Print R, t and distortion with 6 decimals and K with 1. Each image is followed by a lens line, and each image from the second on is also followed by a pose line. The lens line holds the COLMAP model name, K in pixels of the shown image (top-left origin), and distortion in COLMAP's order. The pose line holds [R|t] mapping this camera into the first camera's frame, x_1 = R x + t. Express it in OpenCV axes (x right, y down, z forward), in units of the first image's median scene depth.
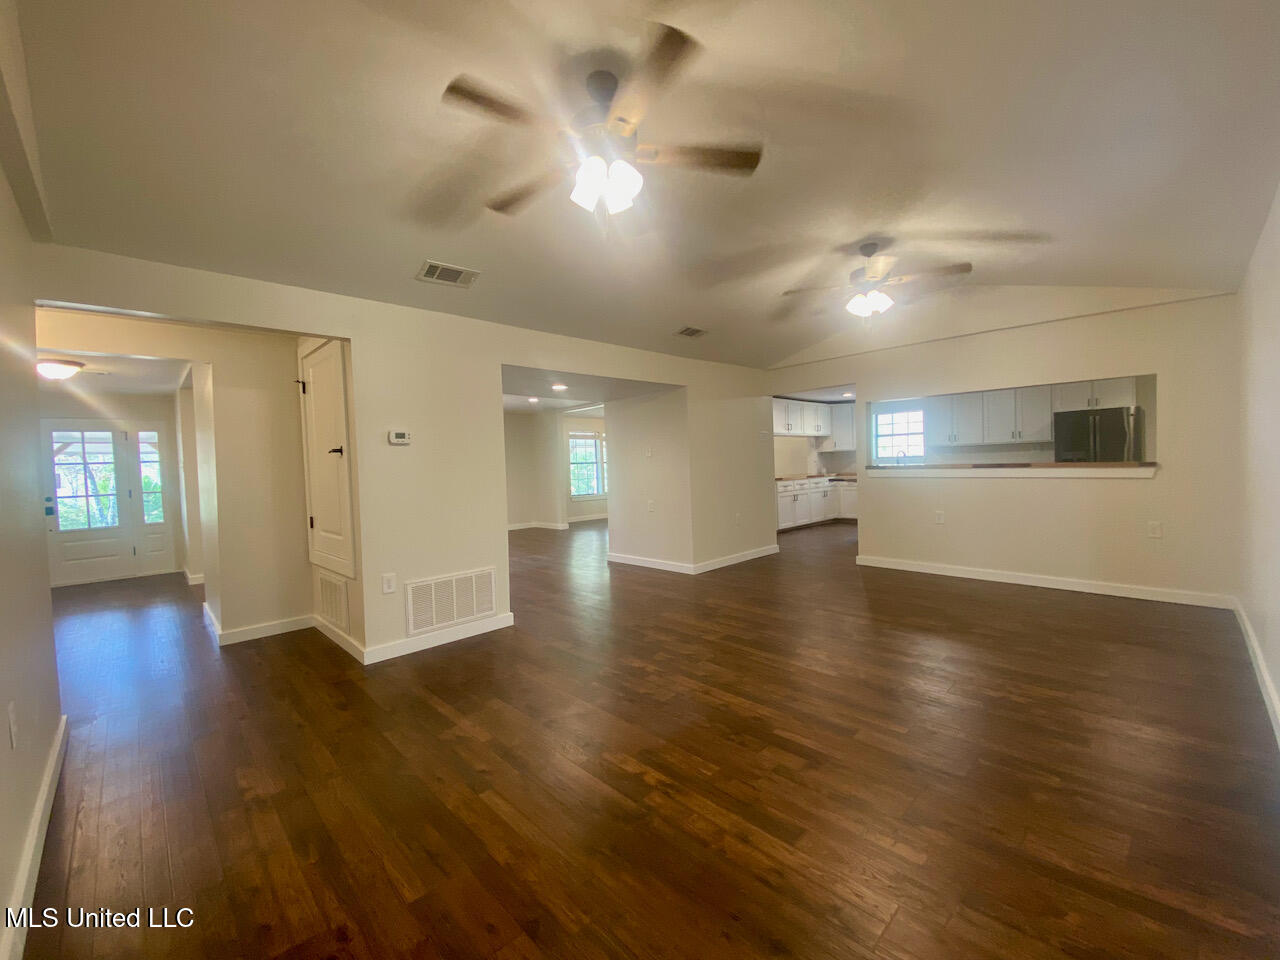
lens RADIAL K [[520.3, 0, 640.0], [0, 520.3, 480.0], [0, 0, 1]] dist [0.011179, -0.015334]
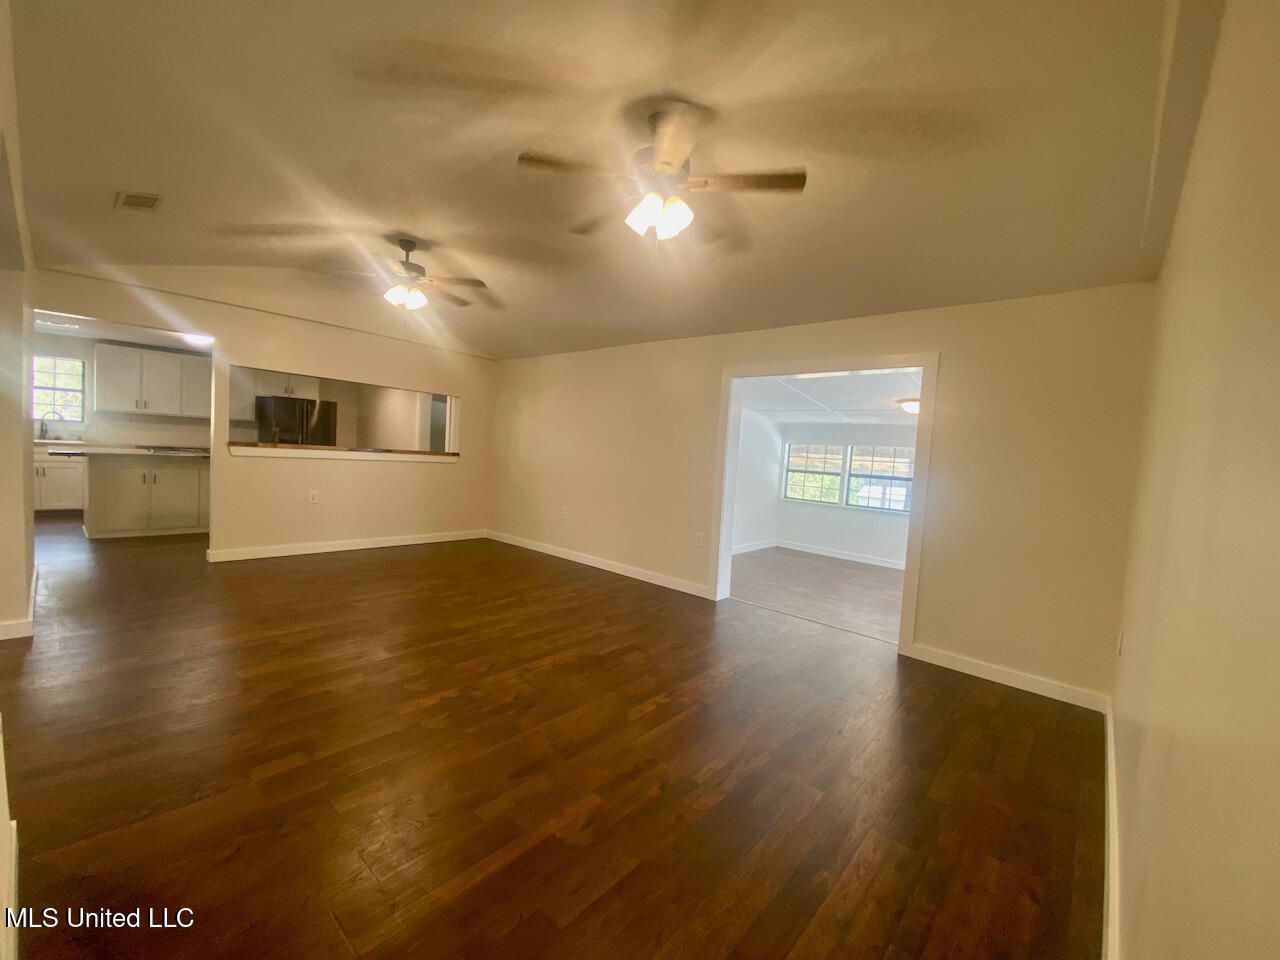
lens RADIAL K [[520.3, 0, 640.0], [0, 520.3, 480.0], [0, 0, 1]] dist [0.011179, -0.015334]
pose [[-0.095999, -0.029476, 0.994945, -0.848160], [-0.029486, 0.999207, 0.026758, -0.014871], [-0.994945, -0.026769, -0.096792, 0.794720]]
